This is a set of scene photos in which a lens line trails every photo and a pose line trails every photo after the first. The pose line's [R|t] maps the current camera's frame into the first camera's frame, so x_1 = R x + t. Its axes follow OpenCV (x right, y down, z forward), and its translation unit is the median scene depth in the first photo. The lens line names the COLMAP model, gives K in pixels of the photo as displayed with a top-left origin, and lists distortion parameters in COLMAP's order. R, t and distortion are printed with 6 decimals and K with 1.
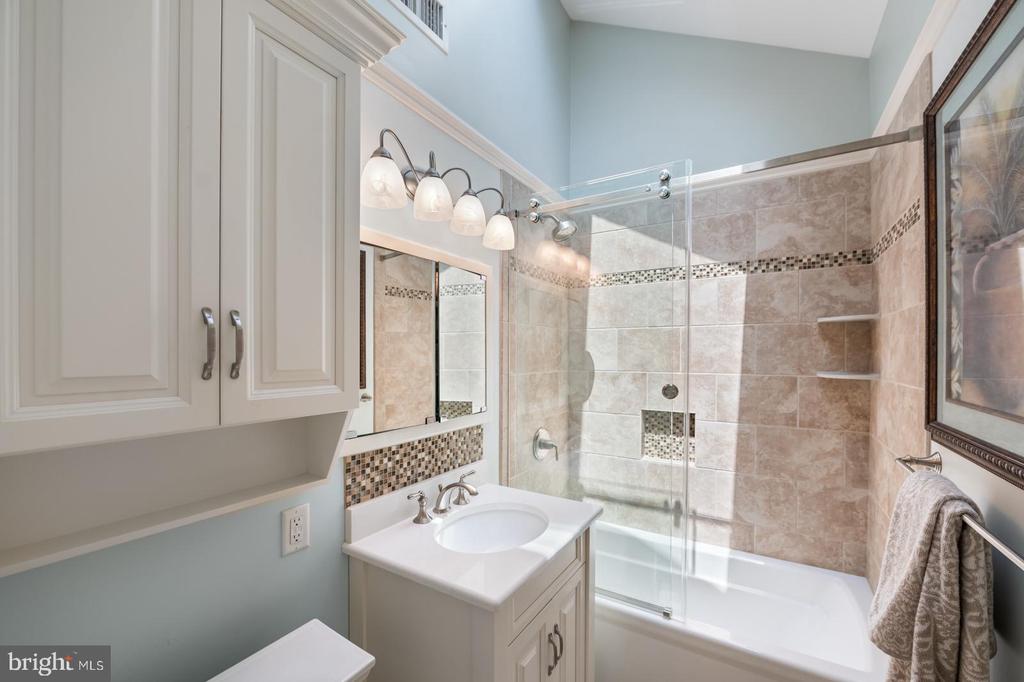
lens RADIAL K [[418.5, 0, 511.2], [0, 418.5, 351.2], [0, 0, 1]] dist [-0.002539, -0.000370]
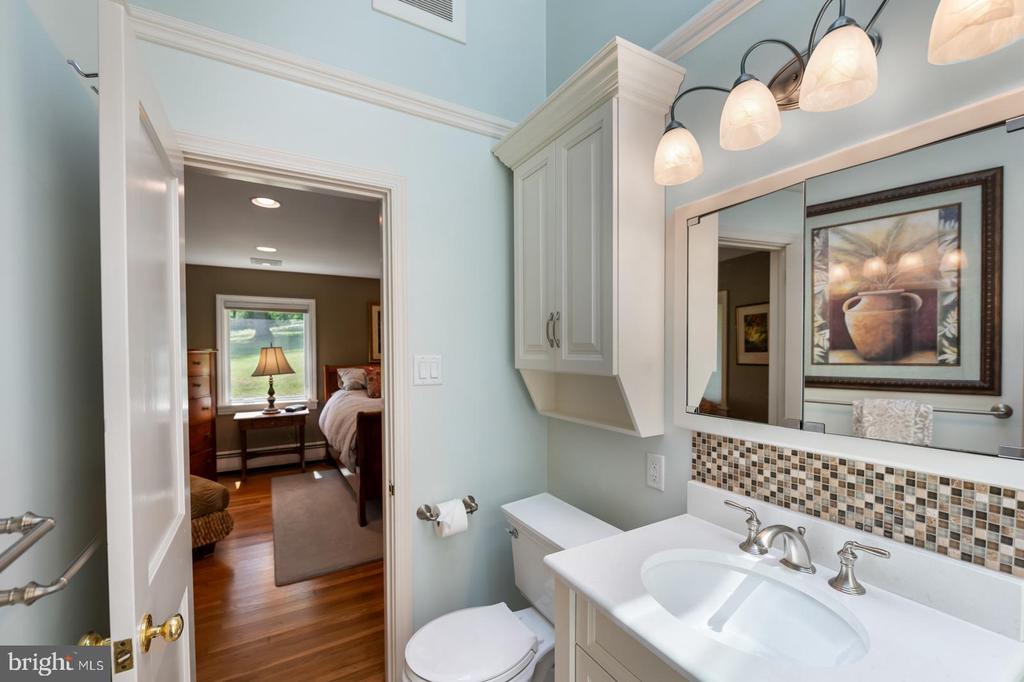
lens RADIAL K [[418.5, 0, 509.1], [0, 418.5, 348.1], [0, 0, 1]] dist [-0.002539, -0.000370]
pose [[-0.462873, -0.003941, -0.886416, 0.617106], [0.007887, 0.999932, -0.008564, 0.043921], [0.886390, -0.010955, -0.462810, 0.902795]]
